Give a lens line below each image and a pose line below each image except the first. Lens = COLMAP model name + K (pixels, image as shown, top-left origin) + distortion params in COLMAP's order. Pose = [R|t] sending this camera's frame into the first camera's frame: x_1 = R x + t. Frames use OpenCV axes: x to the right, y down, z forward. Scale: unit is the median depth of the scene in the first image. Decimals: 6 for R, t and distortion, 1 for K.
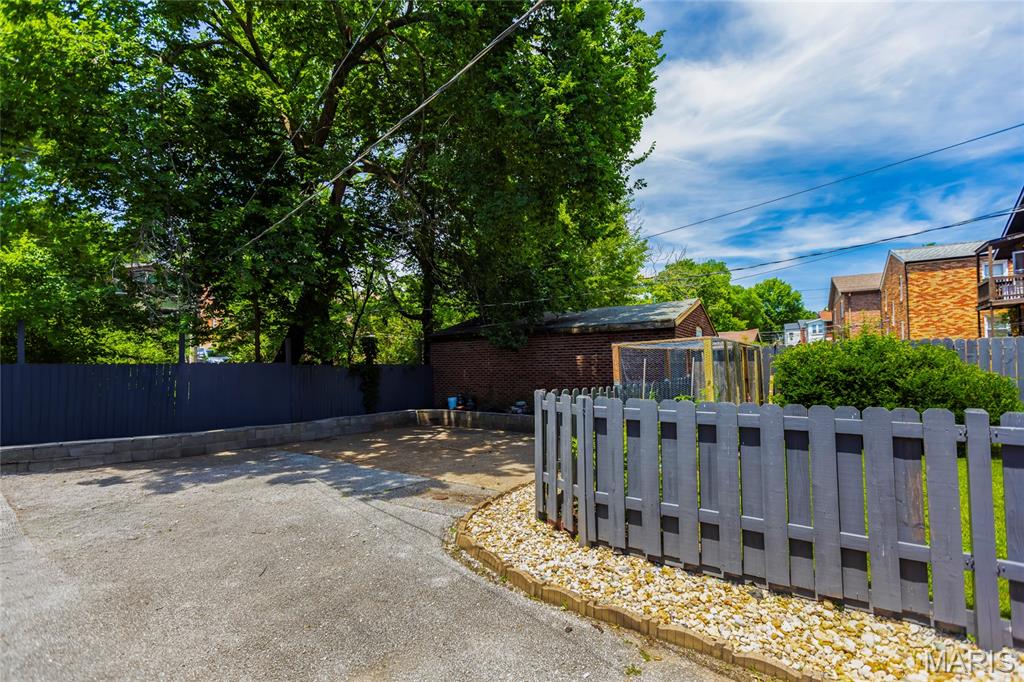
lens RADIAL K [[465.4, 0, 512.0], [0, 465.4, 341.0], [0, 0, 1]] dist [0.001218, 0.000131]
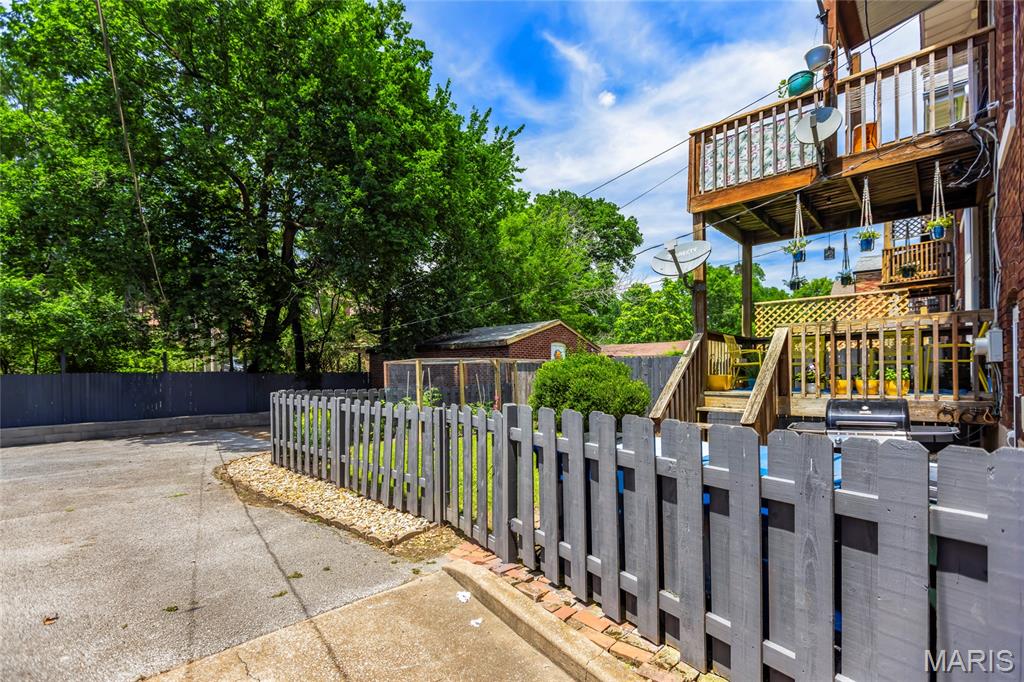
lens RADIAL K [[458.7, 0, 512.1], [0, 458.7, 368.5], [0, 0, 1]] dist [0.000258, 0.000055]
pose [[0.991959, -0.000857, -0.126558, 0.547705], [0.007740, 0.998516, 0.053910, -0.035569], [0.126324, -0.054456, 0.990493, -0.306973]]
